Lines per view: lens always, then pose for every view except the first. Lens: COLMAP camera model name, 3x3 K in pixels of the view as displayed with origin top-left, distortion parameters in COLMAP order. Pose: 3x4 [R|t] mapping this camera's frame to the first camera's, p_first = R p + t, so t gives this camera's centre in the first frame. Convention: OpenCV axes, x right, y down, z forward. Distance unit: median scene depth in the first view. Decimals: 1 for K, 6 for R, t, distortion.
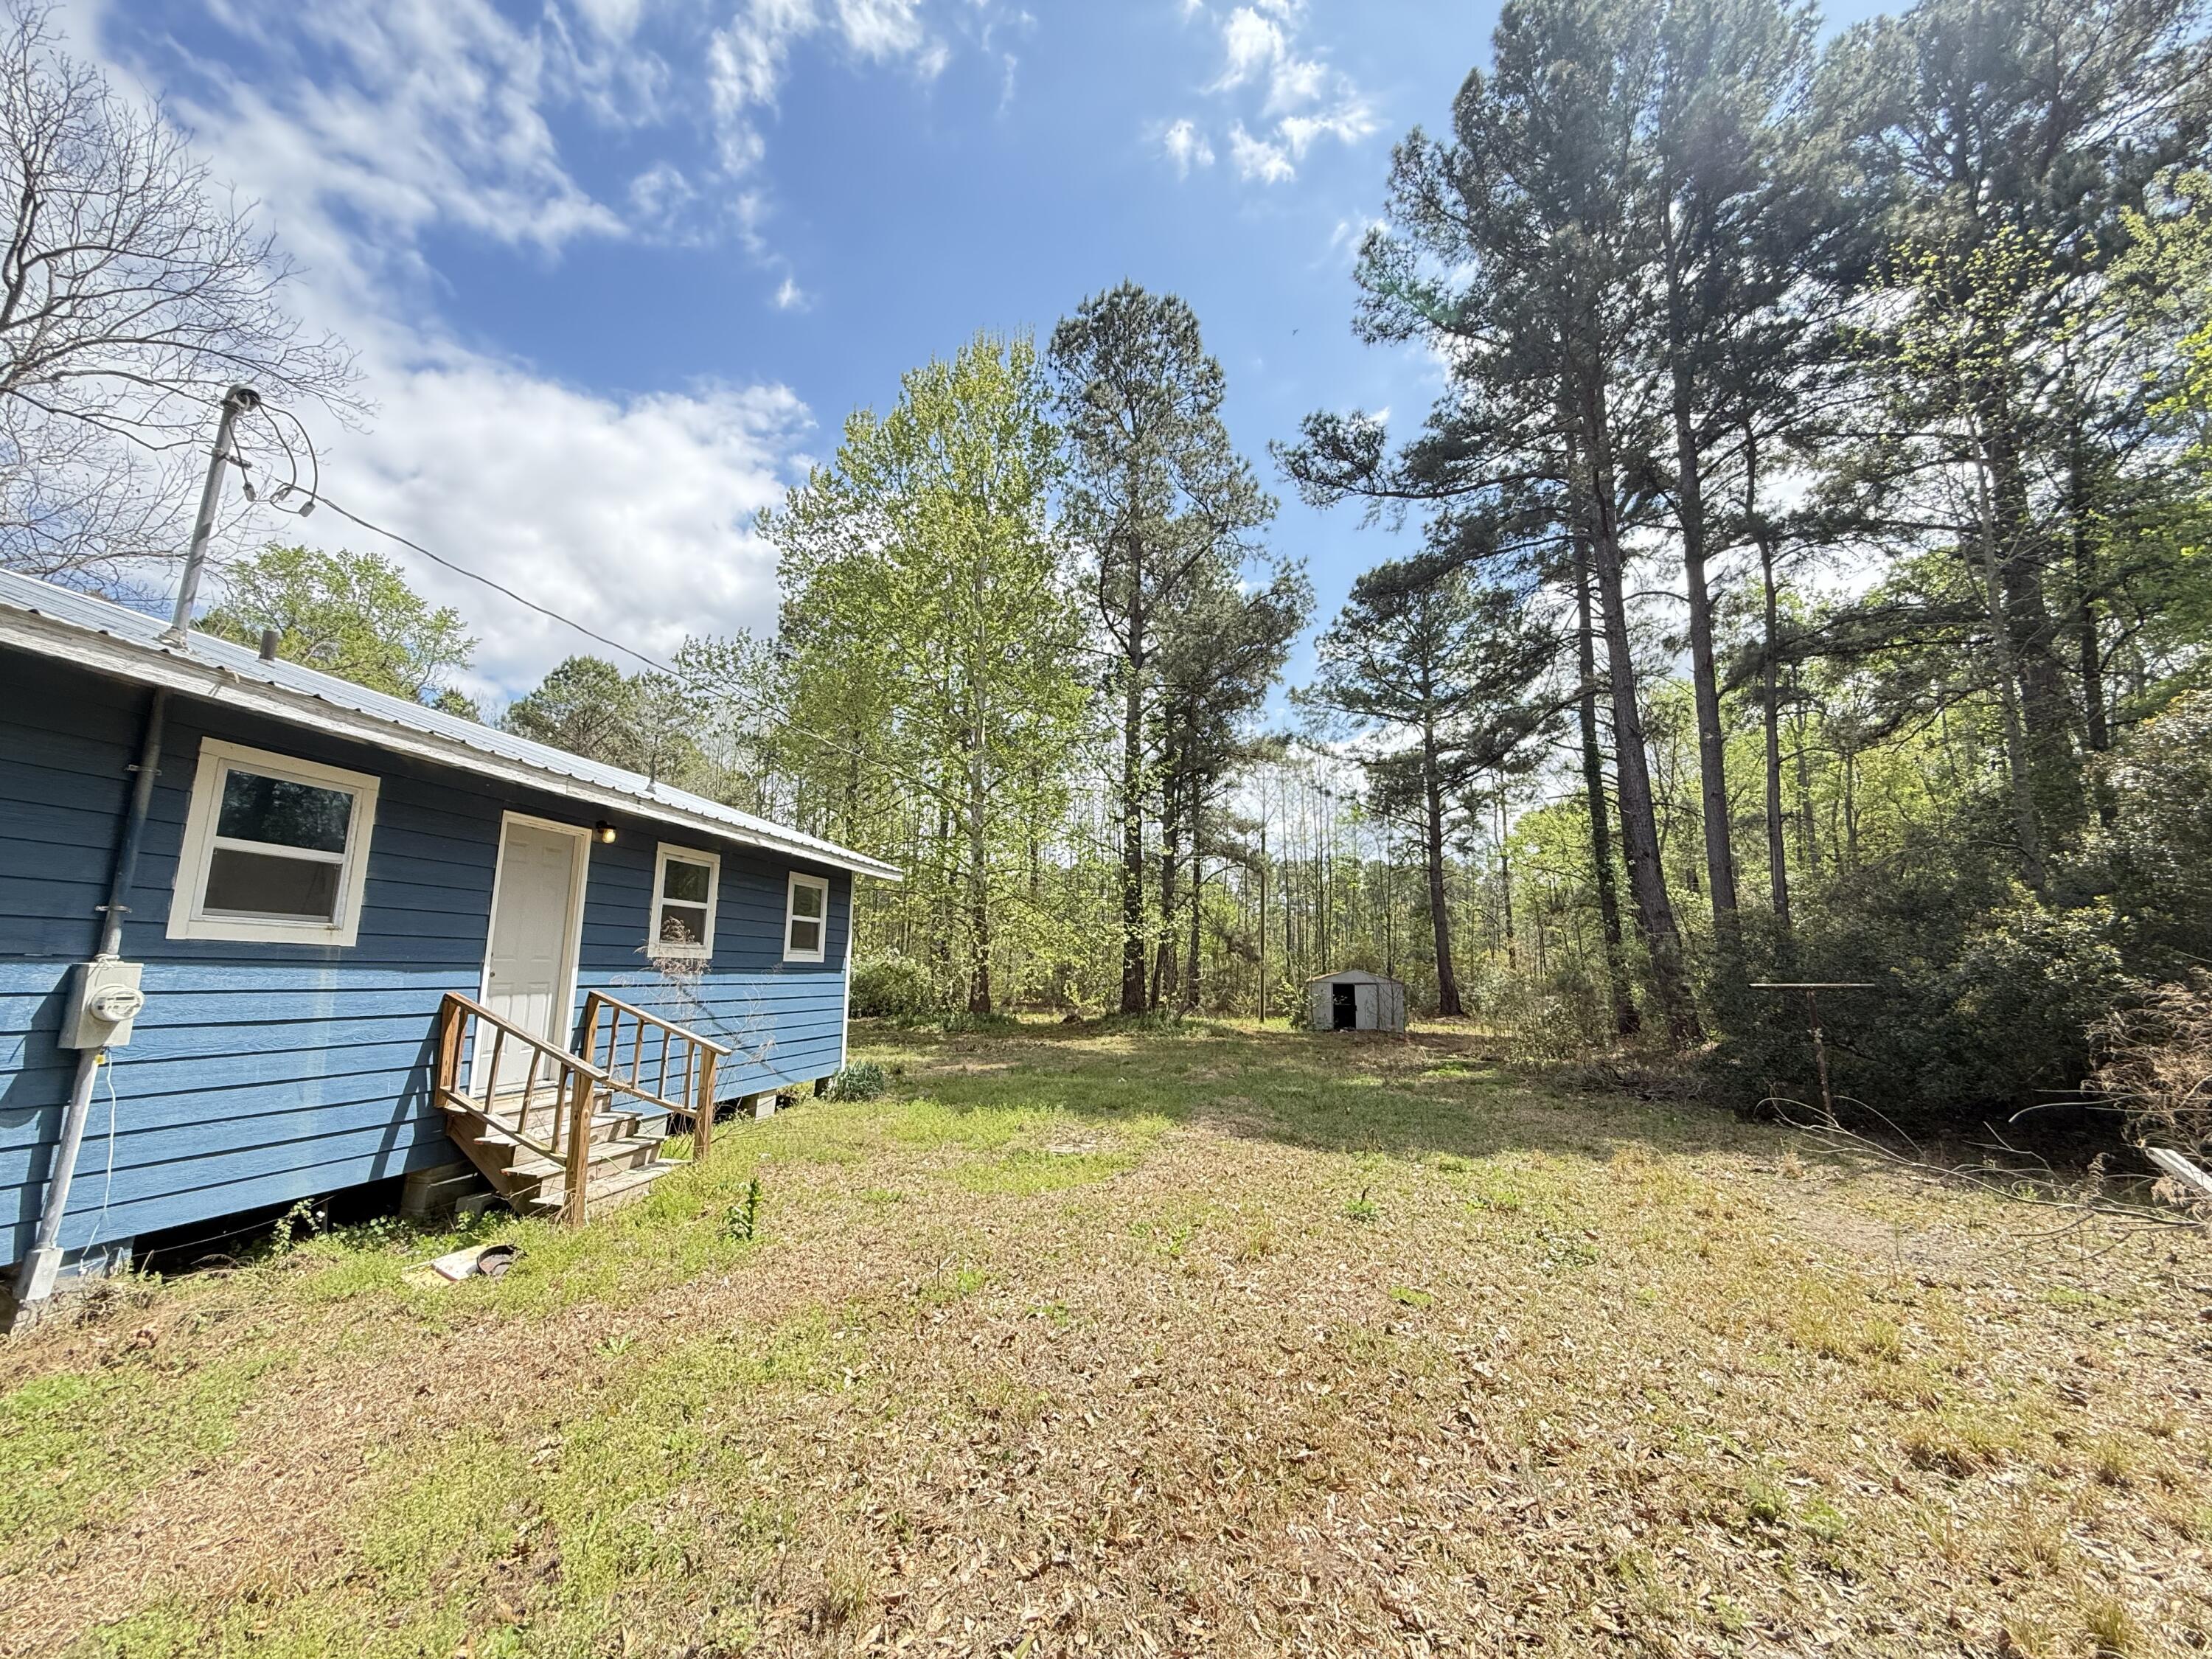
lens RADIAL K [[887.8, 0, 1104.2], [0, 887.8, 826.7], [0, 0, 1]] dist [0.000972, -0.000219]
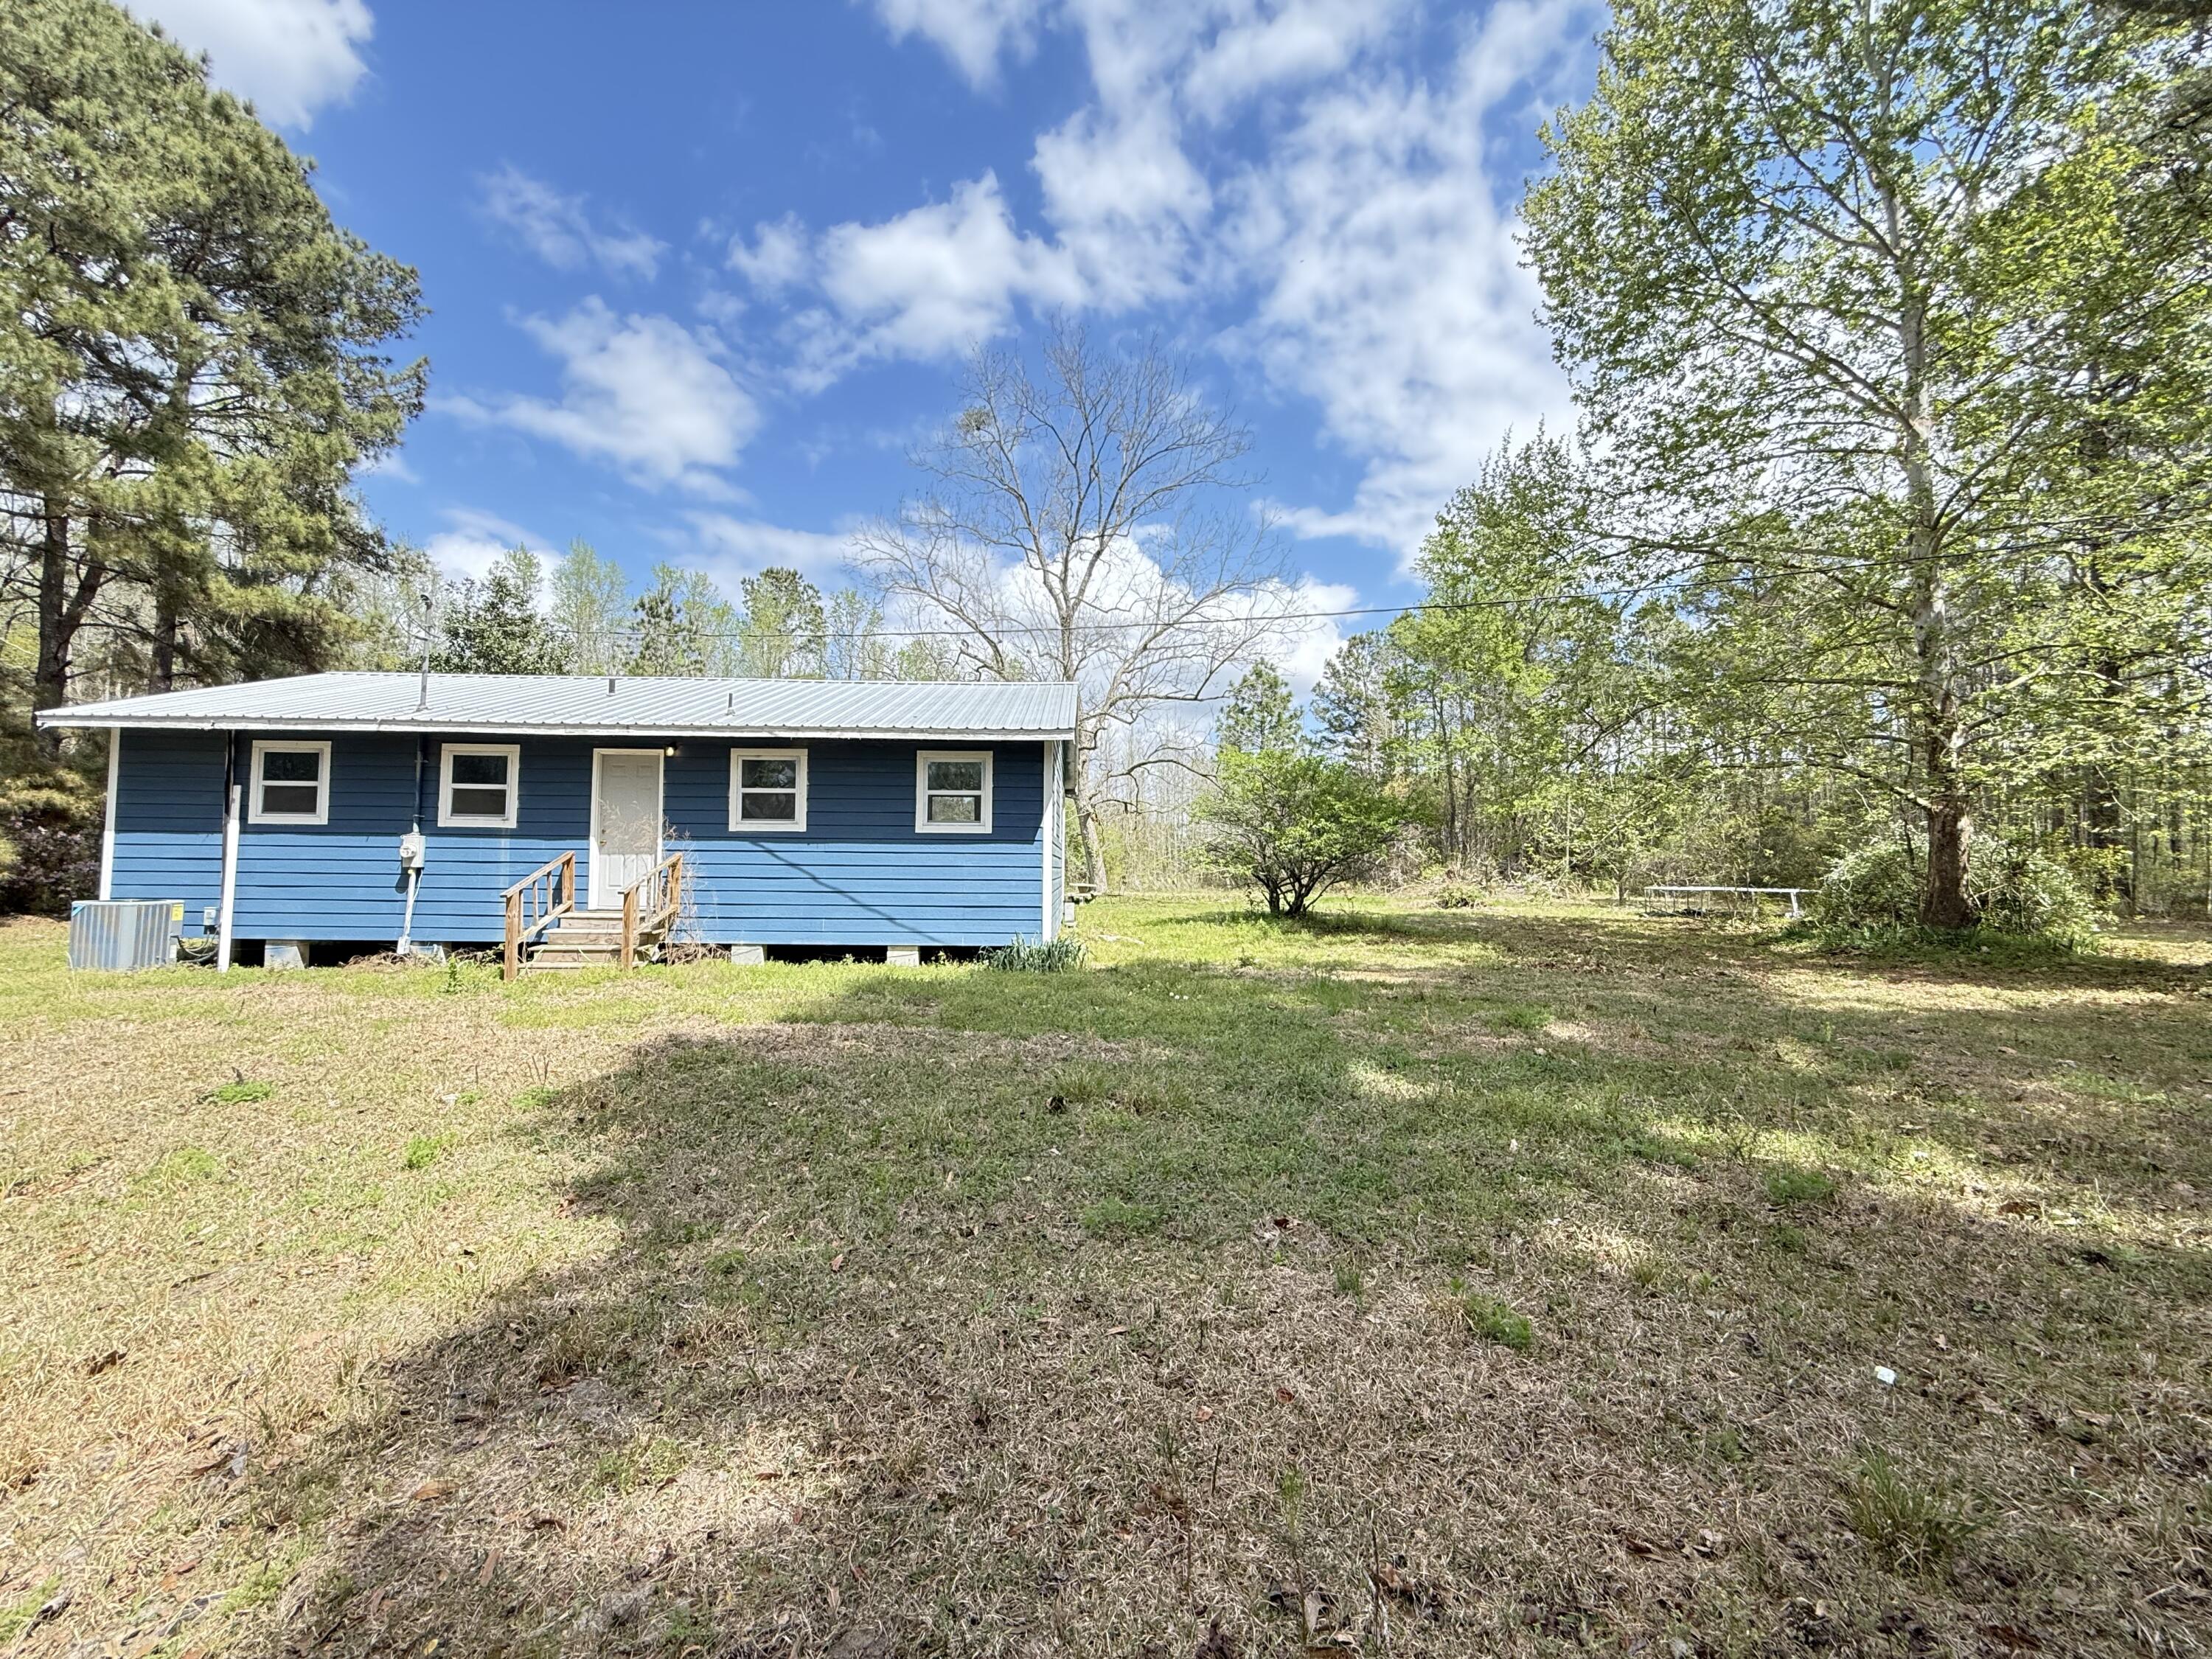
lens RADIAL K [[887.8, 0, 1104.2], [0, 887.8, 826.7], [0, 0, 1]] dist [0.000972, -0.000219]
pose [[0.191987, -0.053558, -0.979935, 1.332984], [0.155716, 0.987523, -0.023465, 0.362459], [0.968965, -0.148086, 0.197932, 1.765325]]
